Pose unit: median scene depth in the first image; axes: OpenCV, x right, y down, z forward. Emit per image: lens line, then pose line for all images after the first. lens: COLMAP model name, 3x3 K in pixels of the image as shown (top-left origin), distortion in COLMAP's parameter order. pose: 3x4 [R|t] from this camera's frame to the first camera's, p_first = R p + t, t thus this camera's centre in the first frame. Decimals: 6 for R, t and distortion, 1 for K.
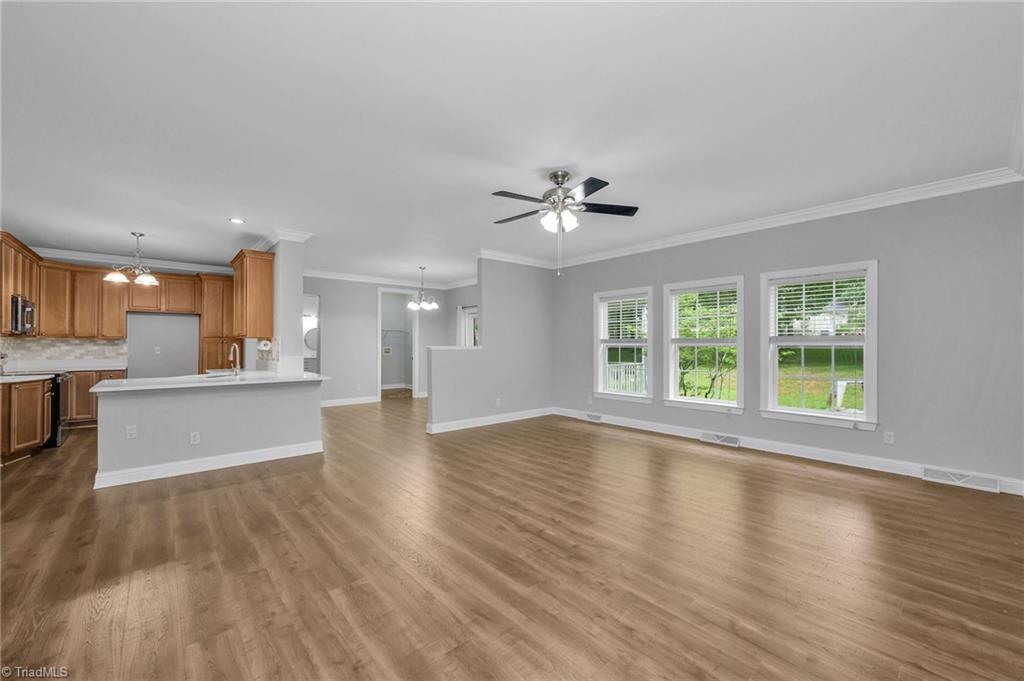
lens RADIAL K [[423.2, 0, 487.8], [0, 423.2, 343.2], [0, 0, 1]] dist [-0.001655, -0.000100]
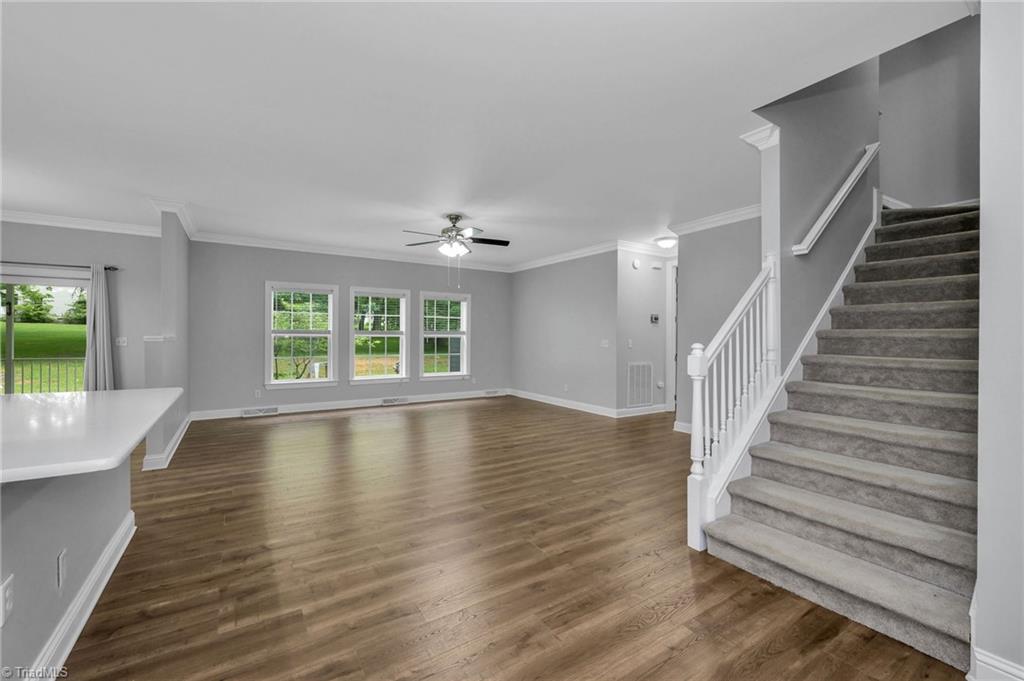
lens RADIAL K [[426.8, 0, 526.2], [0, 426.8, 338.5], [0, 0, 1]] dist [-0.000098, -0.000200]
pose [[0.086467, -0.002716, 0.996251, -1.074394], [-0.008011, 0.999962, 0.003421, 0.005718], [-0.996223, -0.008277, 0.086442, 0.545077]]
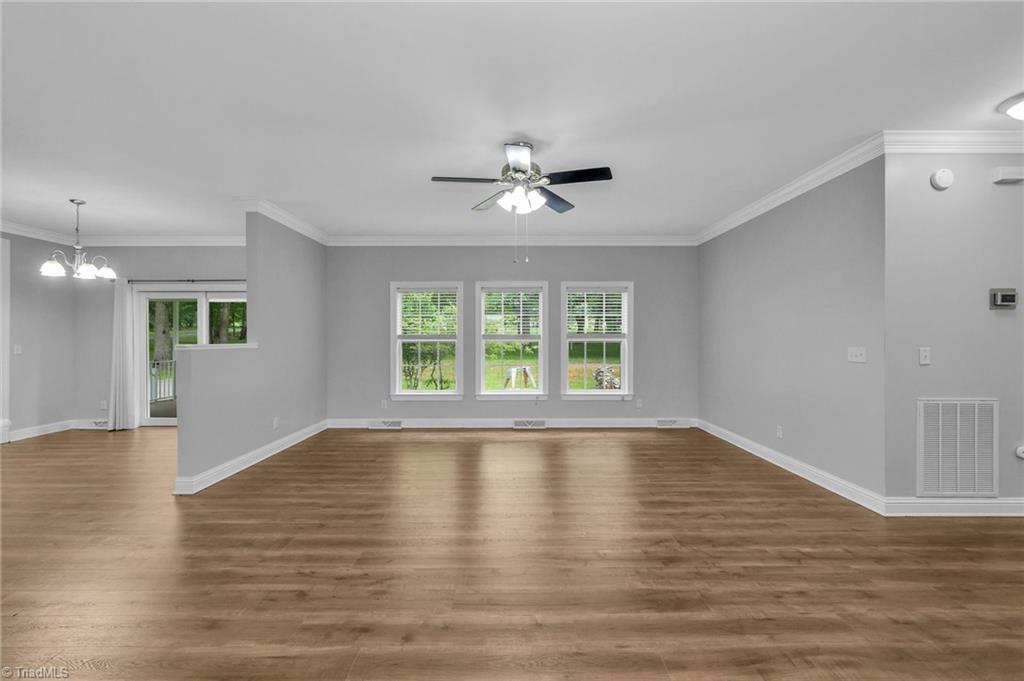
lens RADIAL K [[426.8, 0, 526.2], [0, 426.8, 338.5], [0, 0, 1]] dist [-0.000098, -0.000200]
pose [[0.613746, 0.001398, 0.789502, -0.448033], [-0.000639, 0.999999, -0.001274, -0.000559], [-0.789503, 0.000278, 0.613747, 0.387722]]
